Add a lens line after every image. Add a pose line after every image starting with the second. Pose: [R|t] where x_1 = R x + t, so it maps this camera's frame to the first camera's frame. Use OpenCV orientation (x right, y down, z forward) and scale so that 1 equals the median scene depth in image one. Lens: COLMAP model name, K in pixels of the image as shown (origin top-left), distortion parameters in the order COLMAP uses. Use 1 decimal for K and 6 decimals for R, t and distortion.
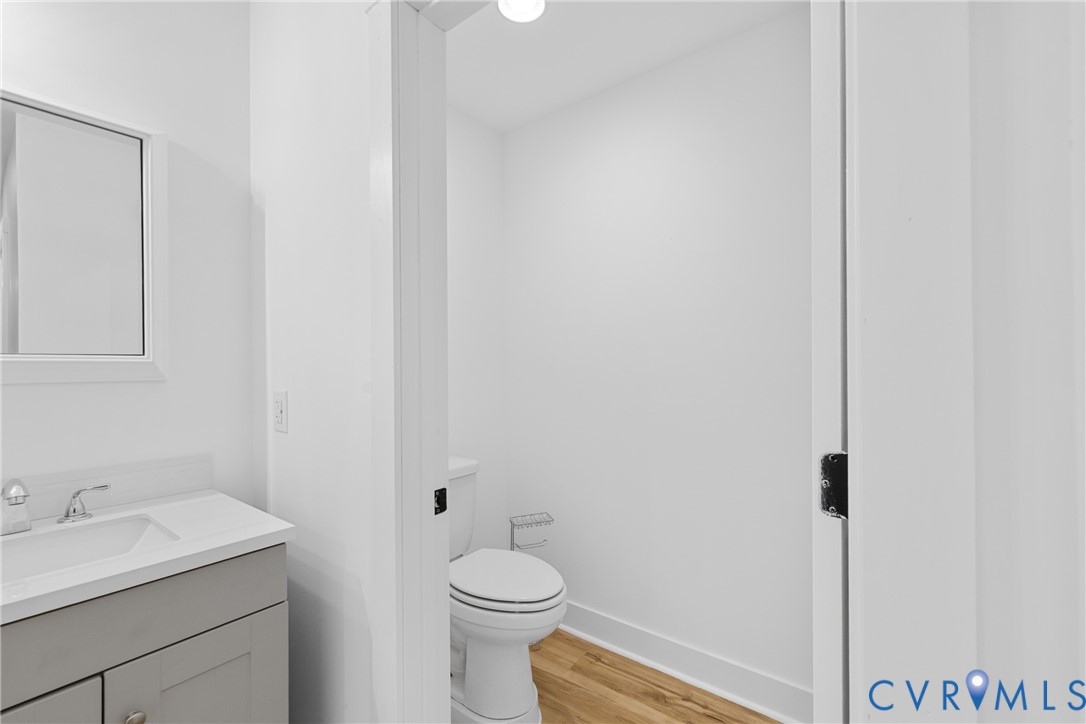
lens RADIAL K [[457.8, 0, 545.2], [0, 457.8, 370.2], [0, 0, 1]] dist [-0.000655, 0.000076]
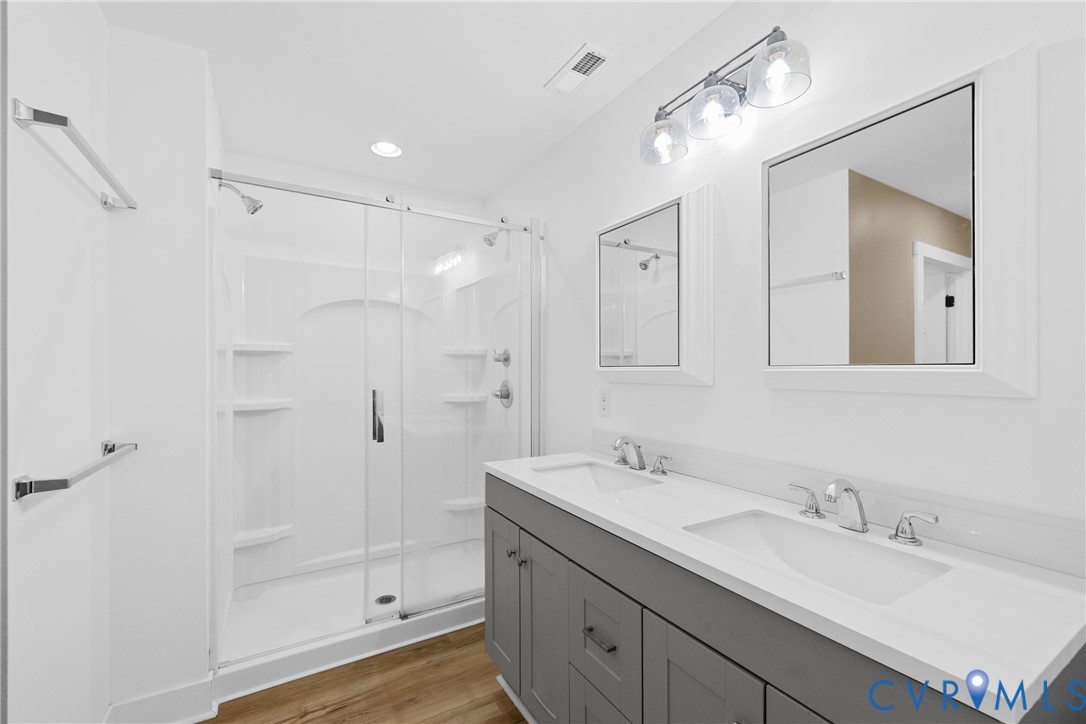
lens RADIAL K [[459.6, 0, 541.3], [0, 459.6, 369.1], [0, 0, 1]] dist [0.001211, -0.000241]
pose [[-0.367972, 0.001680, -0.929835, 0.103616], [-0.008024, 0.999955, 0.004982, -0.022542], [0.929802, 0.009294, -0.367942, 0.613035]]
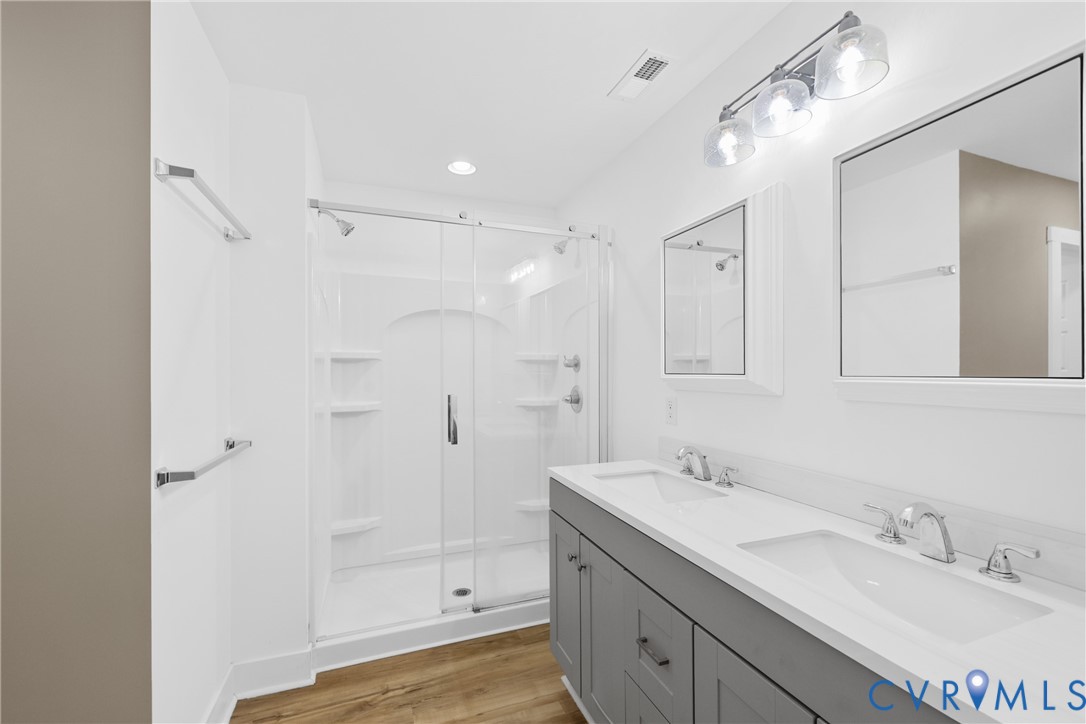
lens RADIAL K [[457.8, 0, 545.2], [0, 457.8, 370.2], [0, 0, 1]] dist [-0.000655, 0.000076]
pose [[-0.520440, 0.001625, -0.853897, 0.094938], [-0.005828, 0.999968, 0.005455, -0.043966], [0.853878, 0.007816, -0.520414, 0.681952]]
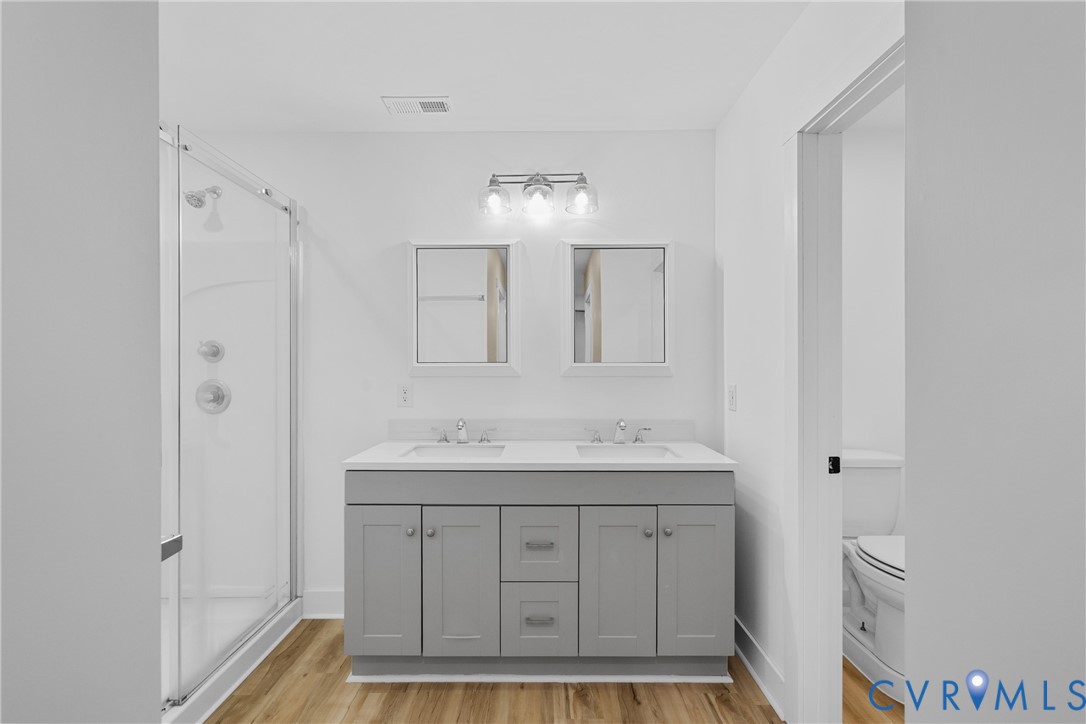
lens RADIAL K [[480.2, 0, 541.6], [0, 480.2, 362.2], [0, 0, 1]] dist [0.000095, 0.000006]
pose [[0.613313, 0.001150, -0.789839, 0.376201], [-0.007306, 0.999964, -0.004217, -0.022383], [0.789806, 0.008357, 0.613299, -0.616568]]
